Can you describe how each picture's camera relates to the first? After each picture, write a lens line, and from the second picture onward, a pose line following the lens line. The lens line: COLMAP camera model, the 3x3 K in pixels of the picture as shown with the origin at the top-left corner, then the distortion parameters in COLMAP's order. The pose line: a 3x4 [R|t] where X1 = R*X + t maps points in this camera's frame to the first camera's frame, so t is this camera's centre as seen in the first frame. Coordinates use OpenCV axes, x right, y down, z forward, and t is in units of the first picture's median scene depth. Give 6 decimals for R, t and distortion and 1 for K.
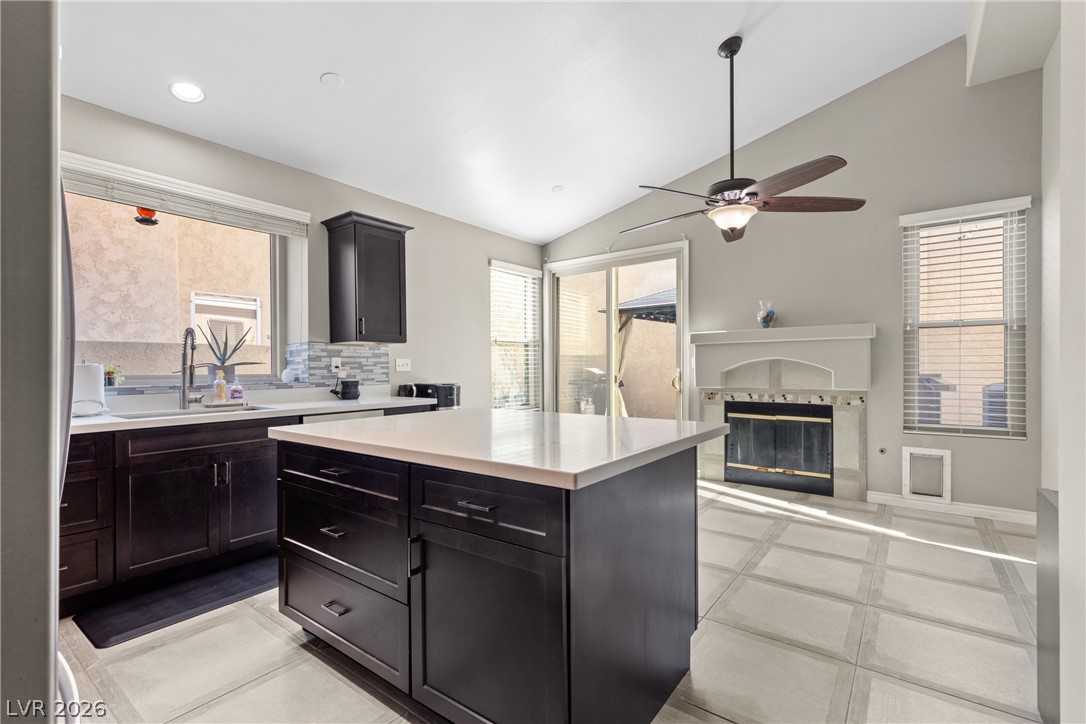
lens RADIAL K [[491.1, 0, 544.9], [0, 491.1, 368.2], [0, 0, 1]] dist [0.003199, -0.000151]
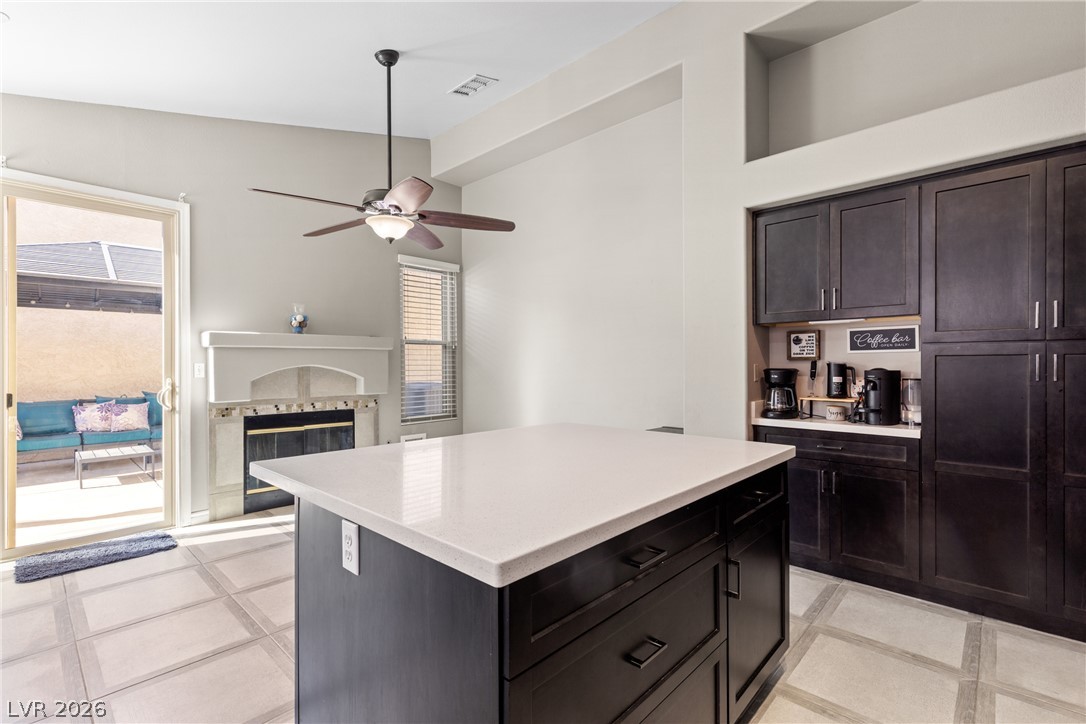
lens RADIAL K [[491.1, 0, 546.1], [0, 491.1, 365.9], [0, 0, 1]] dist [0.003199, -0.000151]
pose [[0.101431, 0.003038, 0.994838, -0.479253], [0.005272, 0.999980, -0.003591, -0.015327], [-0.994829, 0.005609, 0.101413, 0.481565]]
